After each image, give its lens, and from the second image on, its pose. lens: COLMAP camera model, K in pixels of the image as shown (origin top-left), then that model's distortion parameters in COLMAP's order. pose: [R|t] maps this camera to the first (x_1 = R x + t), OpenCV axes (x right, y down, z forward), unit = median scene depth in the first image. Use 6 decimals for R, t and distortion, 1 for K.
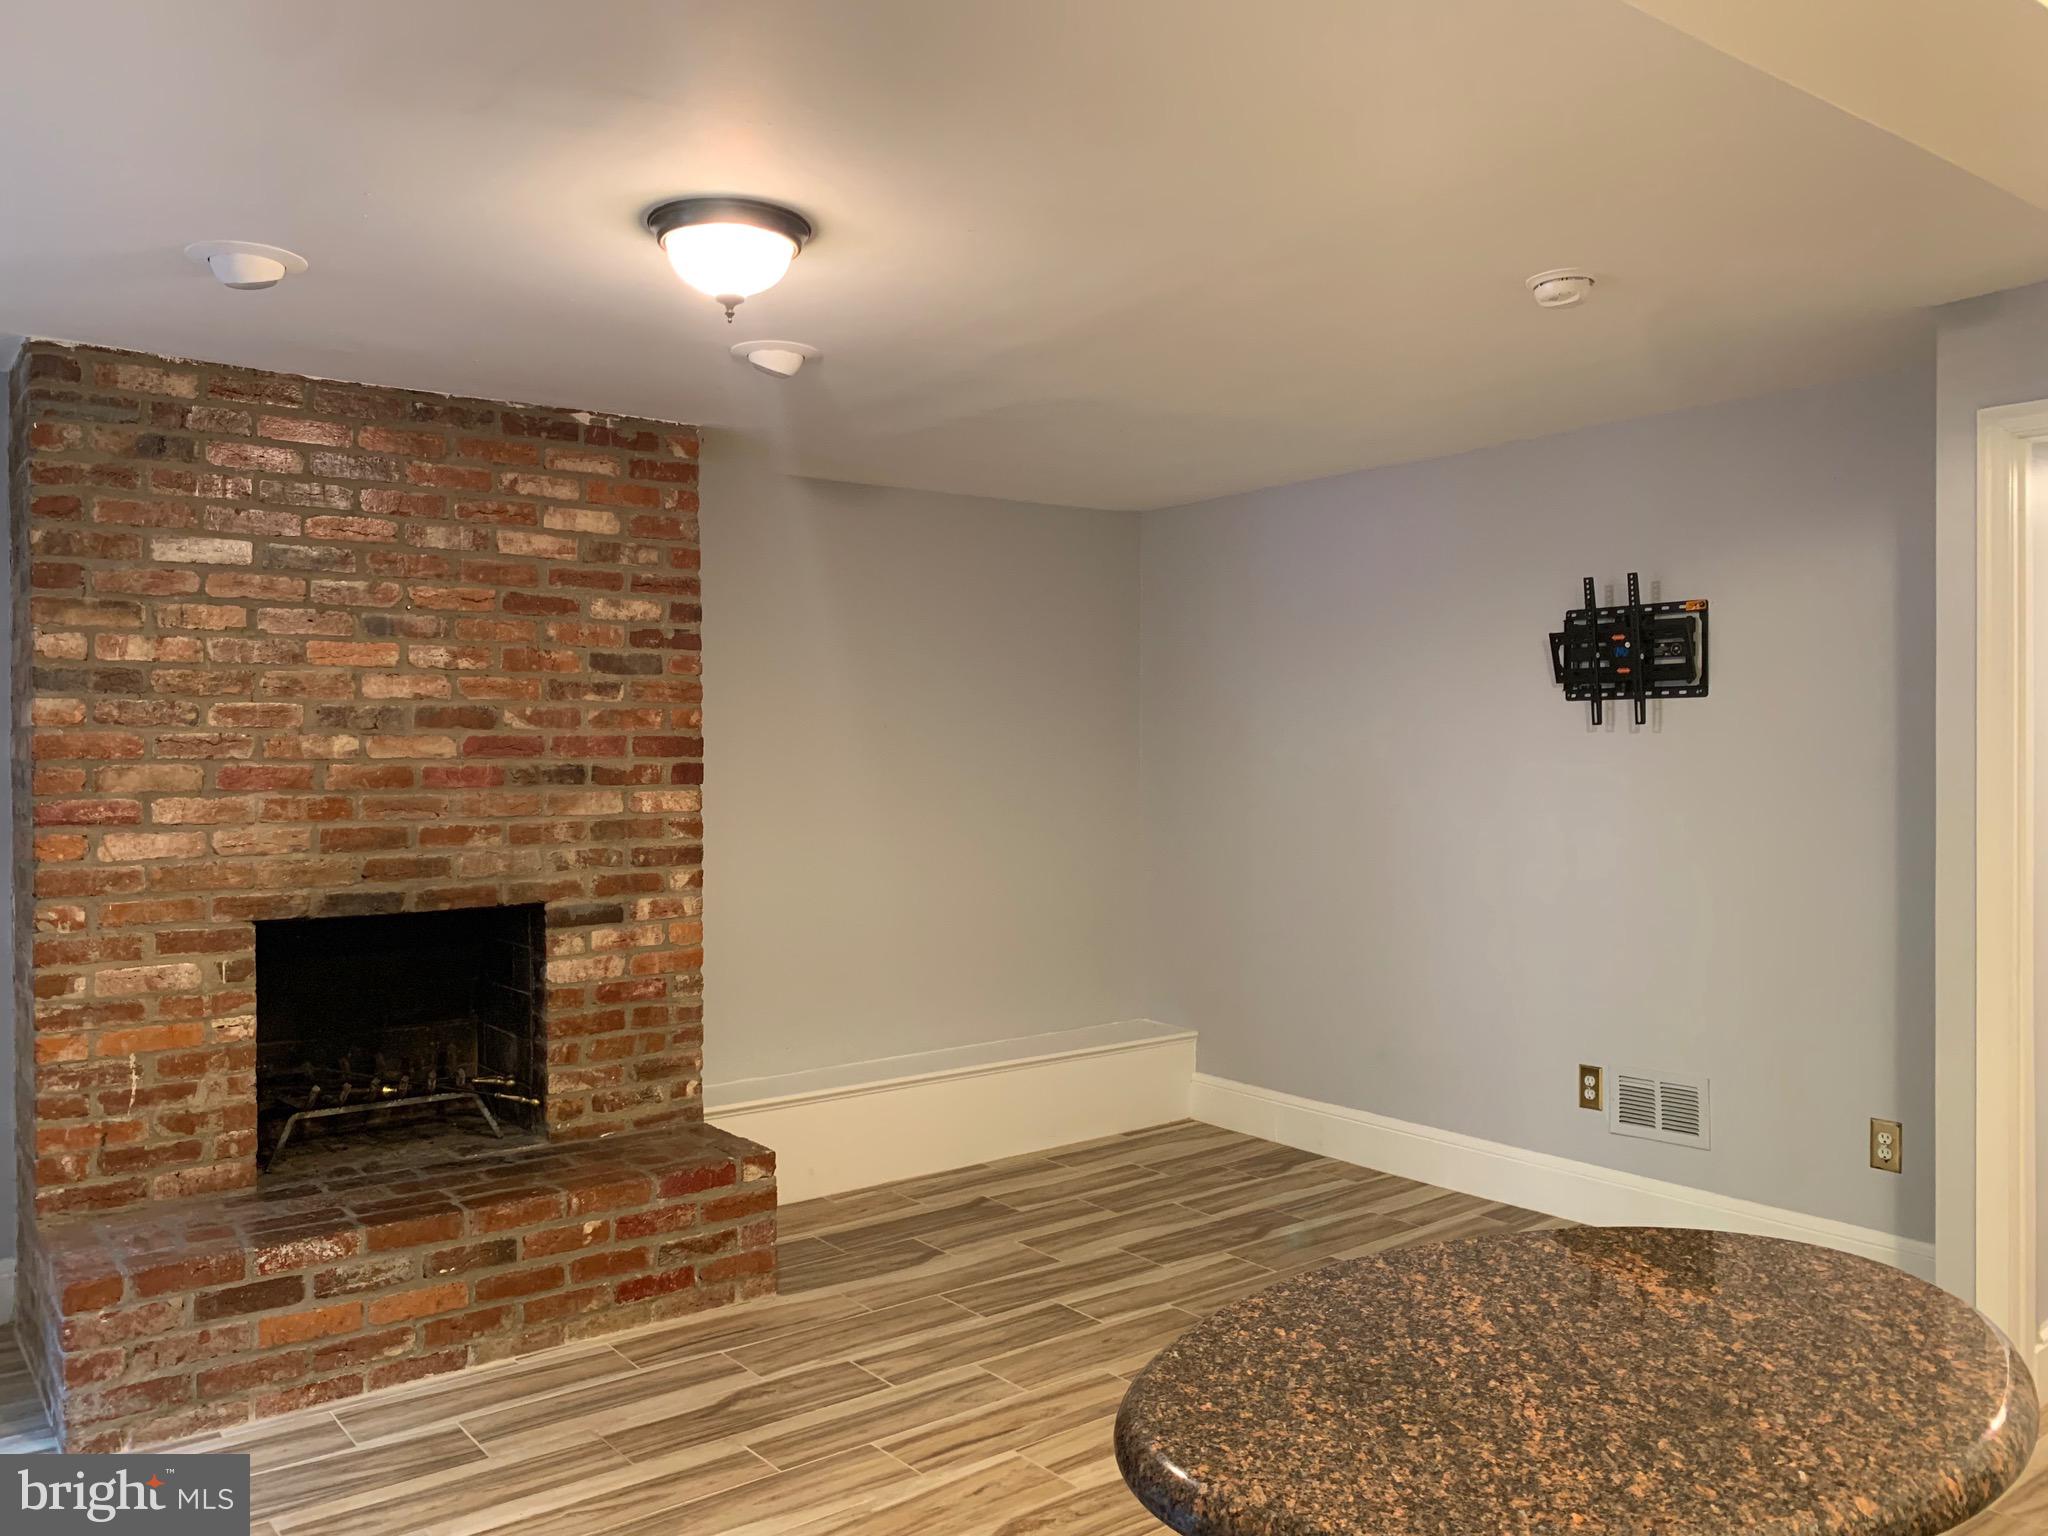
lens RADIAL K [[1559.3, 0, 1026.0], [0, 1559.3, 773.2], [0, 0, 1]] dist [0.009958, -0.013982]
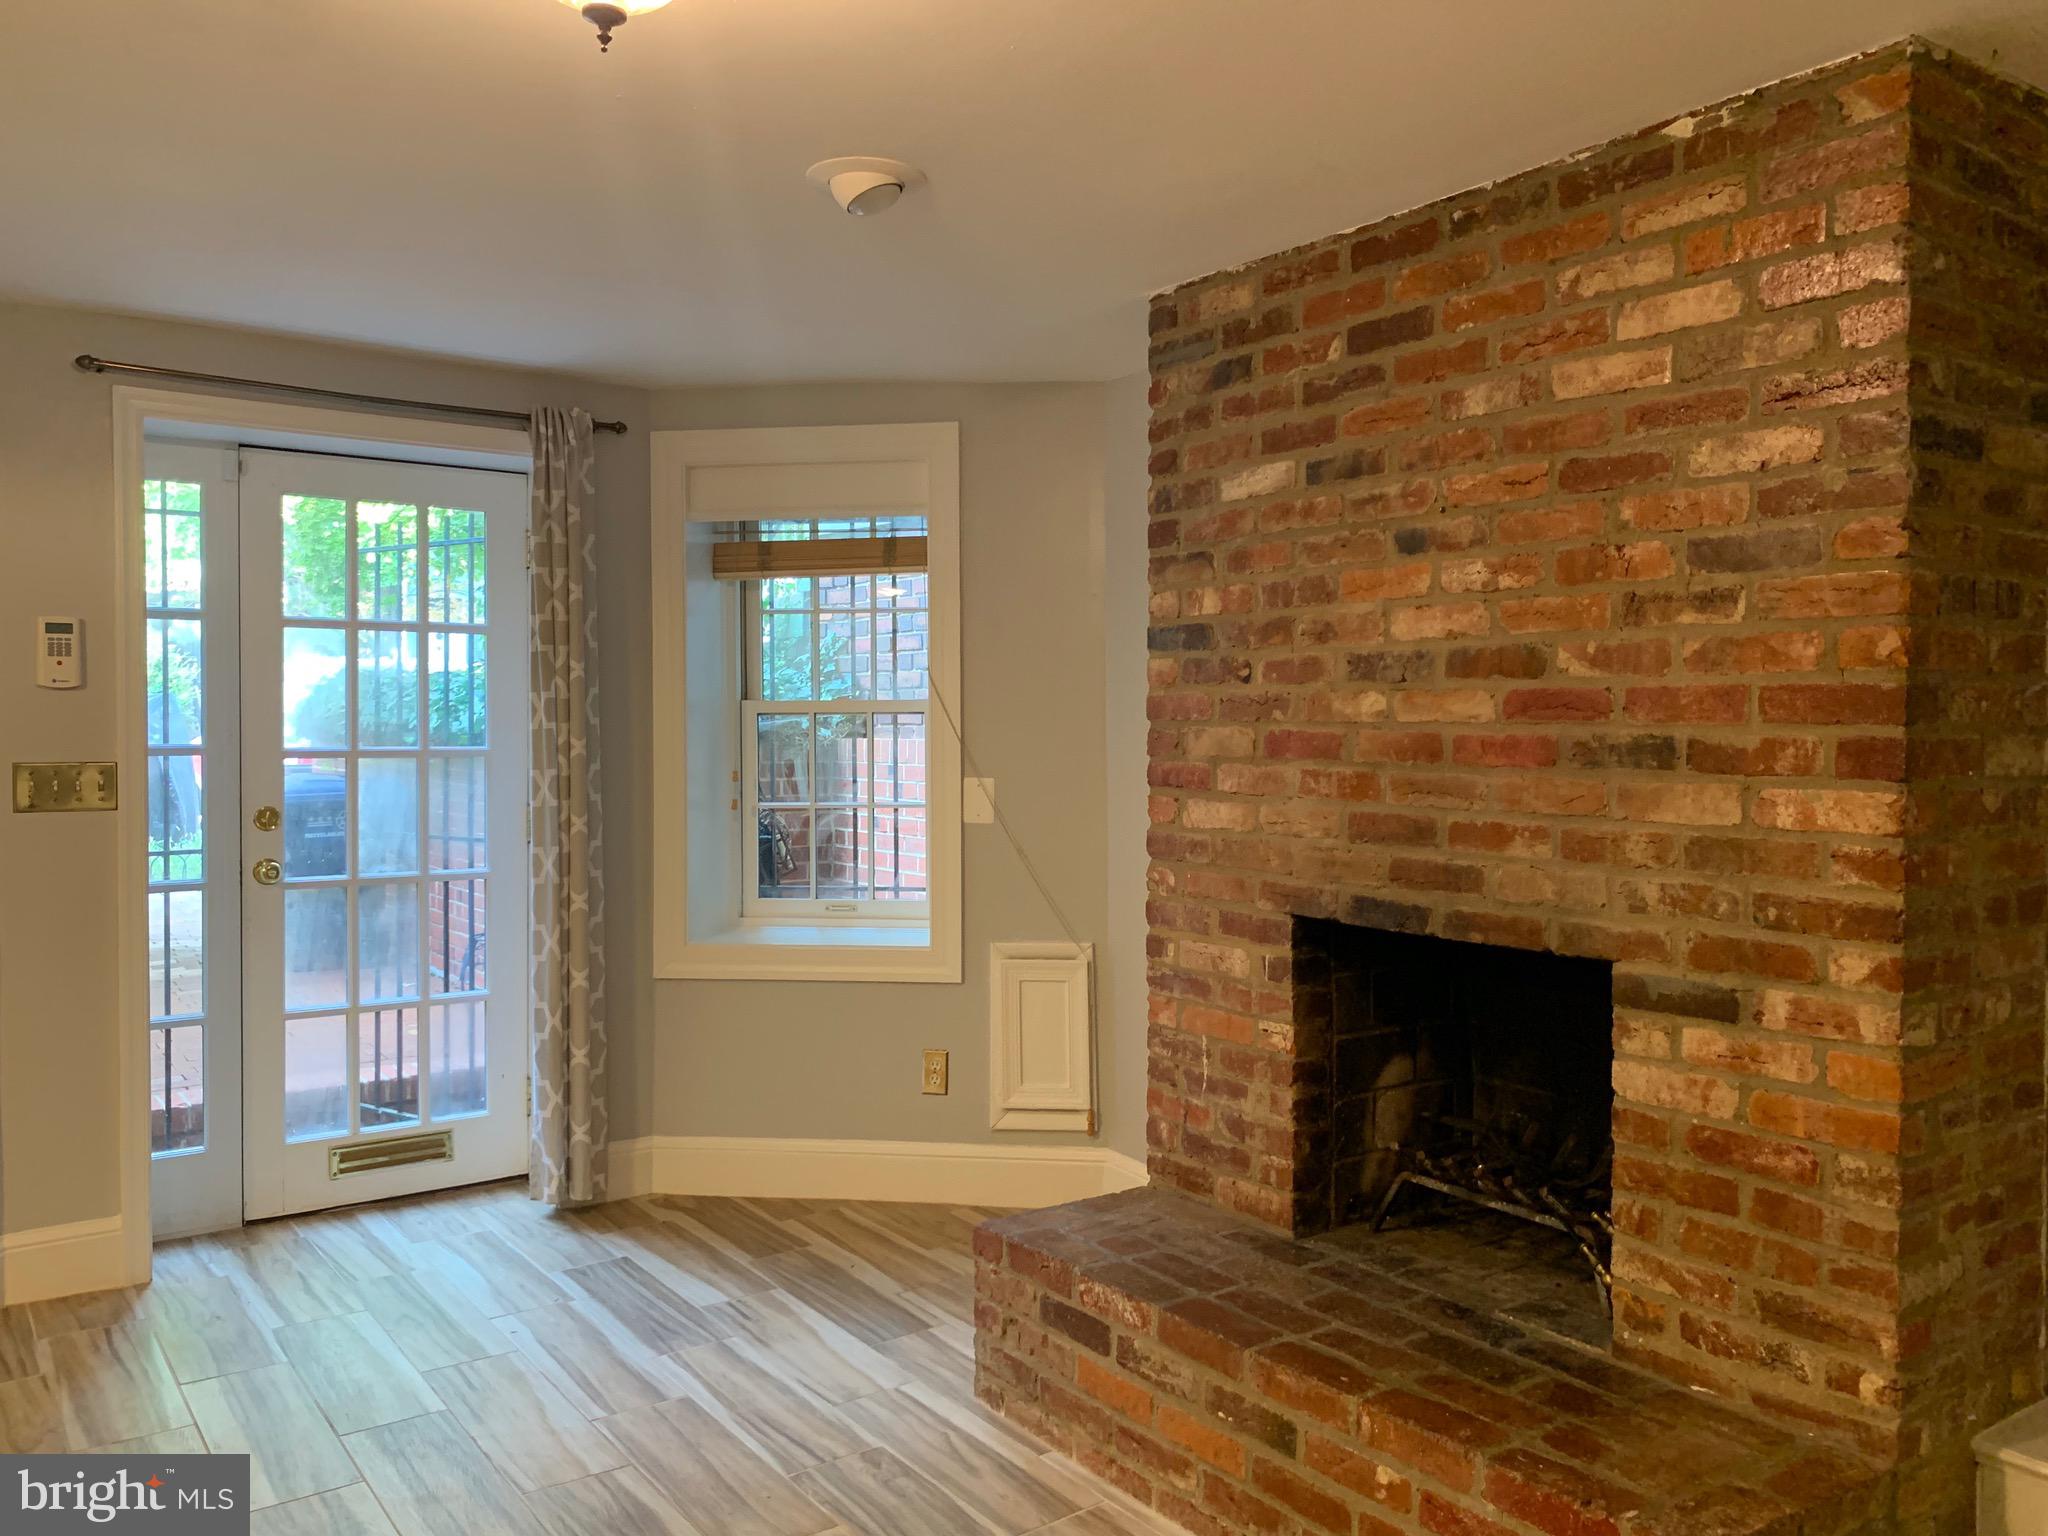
lens RADIAL K [[1558.5, 0, 1028.3], [0, 1558.5, 762.7], [0, 0, 1]] dist [0.011208, -0.017240]
pose [[-0.030800, 0.035423, -0.998898, 0.311349], [-0.015481, 0.999235, 0.035913, -0.013141], [0.999406, 0.016570, -0.030229, 0.806732]]
